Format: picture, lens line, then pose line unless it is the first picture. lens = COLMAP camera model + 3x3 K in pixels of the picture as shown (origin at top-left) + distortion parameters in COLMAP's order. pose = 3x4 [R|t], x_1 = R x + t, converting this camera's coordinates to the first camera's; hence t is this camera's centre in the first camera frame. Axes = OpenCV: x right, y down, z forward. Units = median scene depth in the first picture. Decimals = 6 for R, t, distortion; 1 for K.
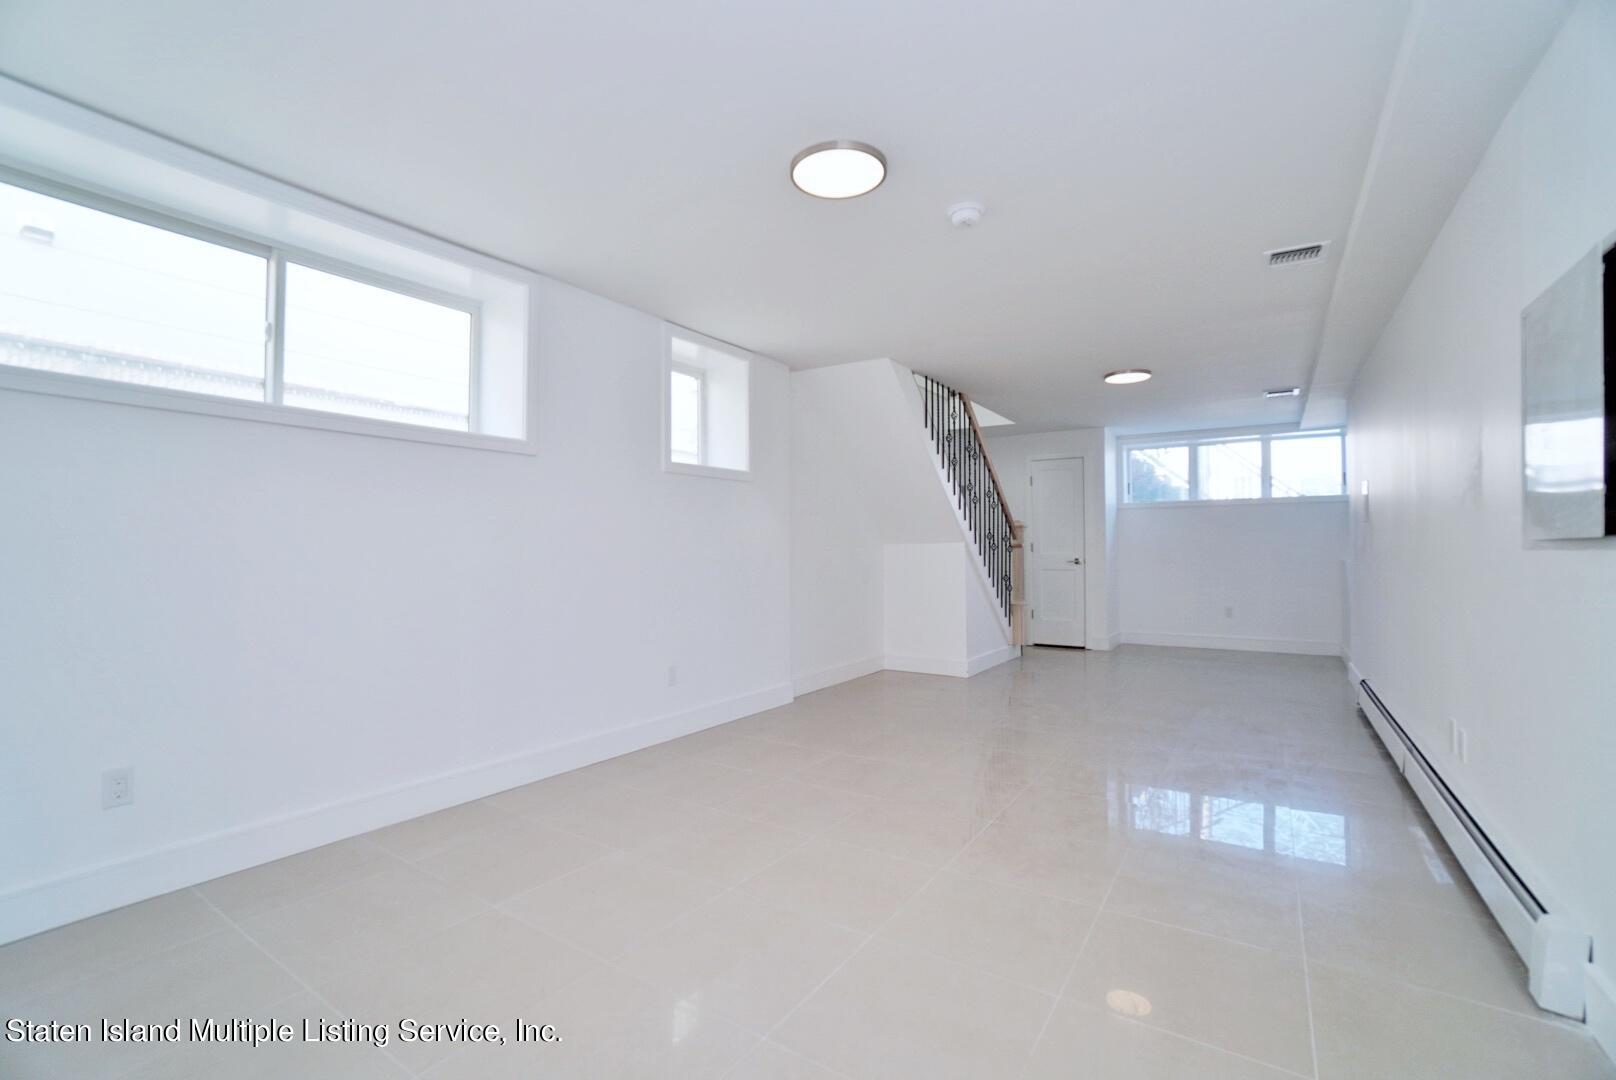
lens RADIAL K [[712.7, 0, 796.3], [0, 712.7, 538.1], [0, 0, 1]] dist [-0.063265, 0.024061]
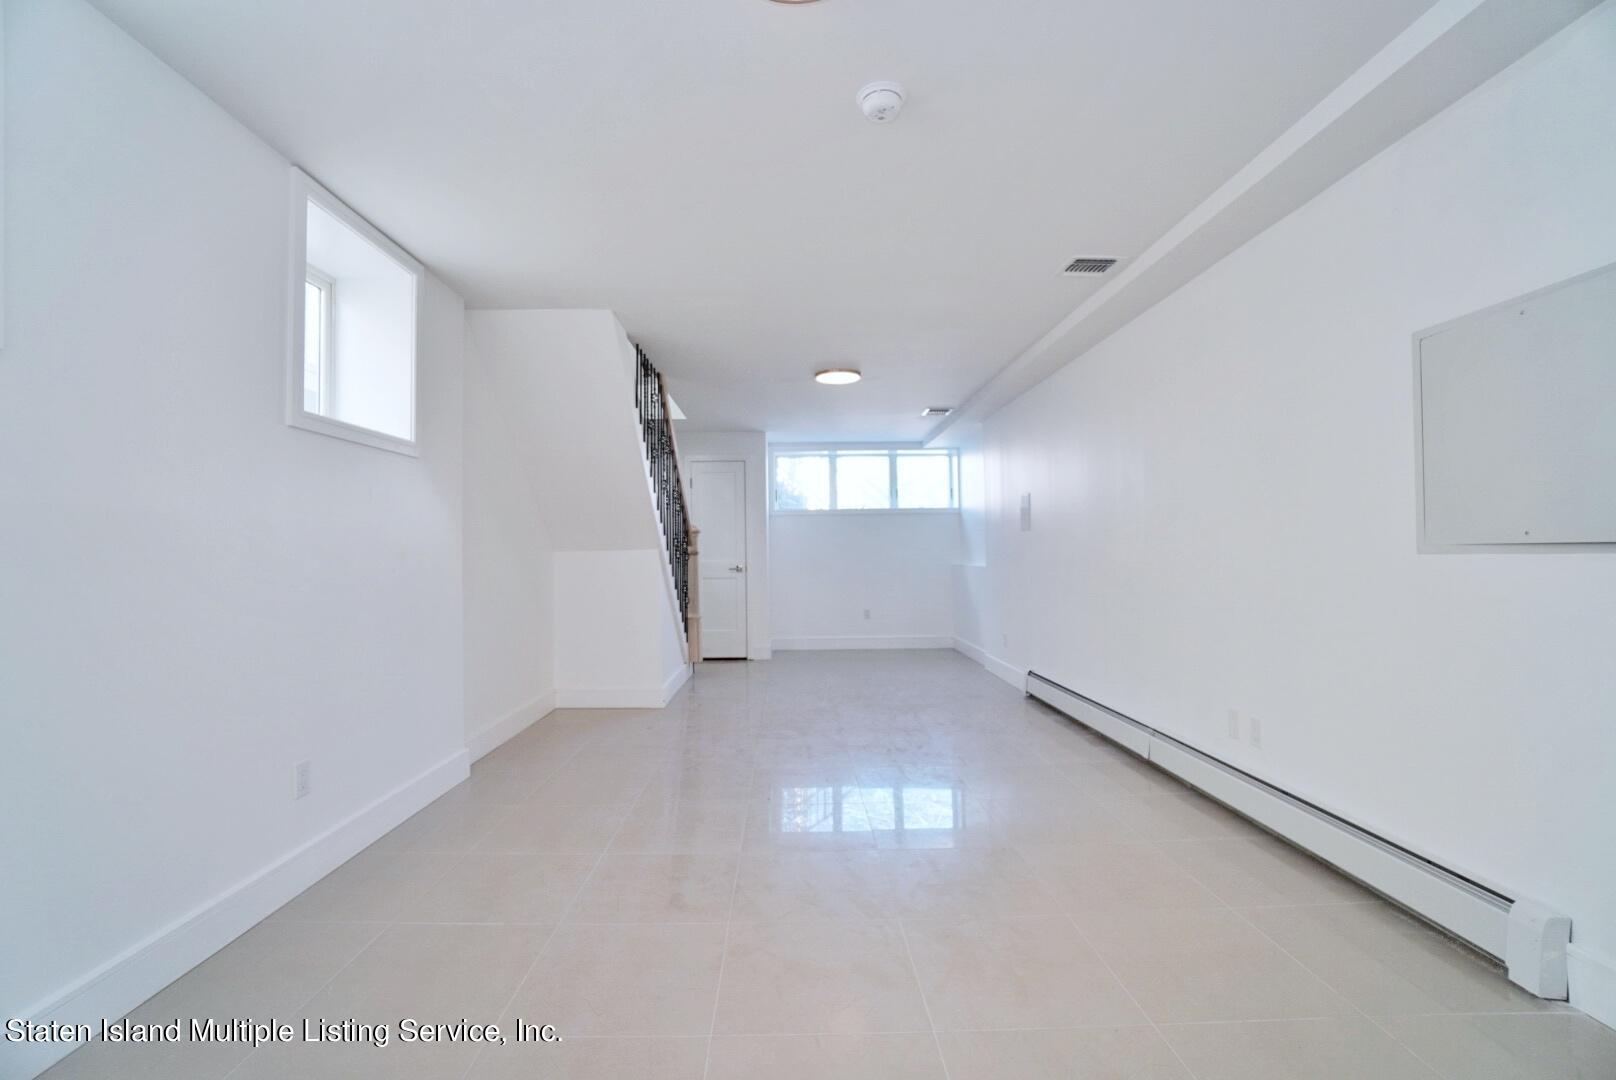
lens RADIAL K [[712.7, 0, 796.3], [0, 712.7, 538.1], [0, 0, 1]] dist [-0.063265, 0.024061]
pose [[0.827064, 0.005182, 0.562083, -0.090606], [0.001356, 0.999936, -0.011214, 0.002156], [-0.562106, 0.010037, 0.827005, 0.172268]]
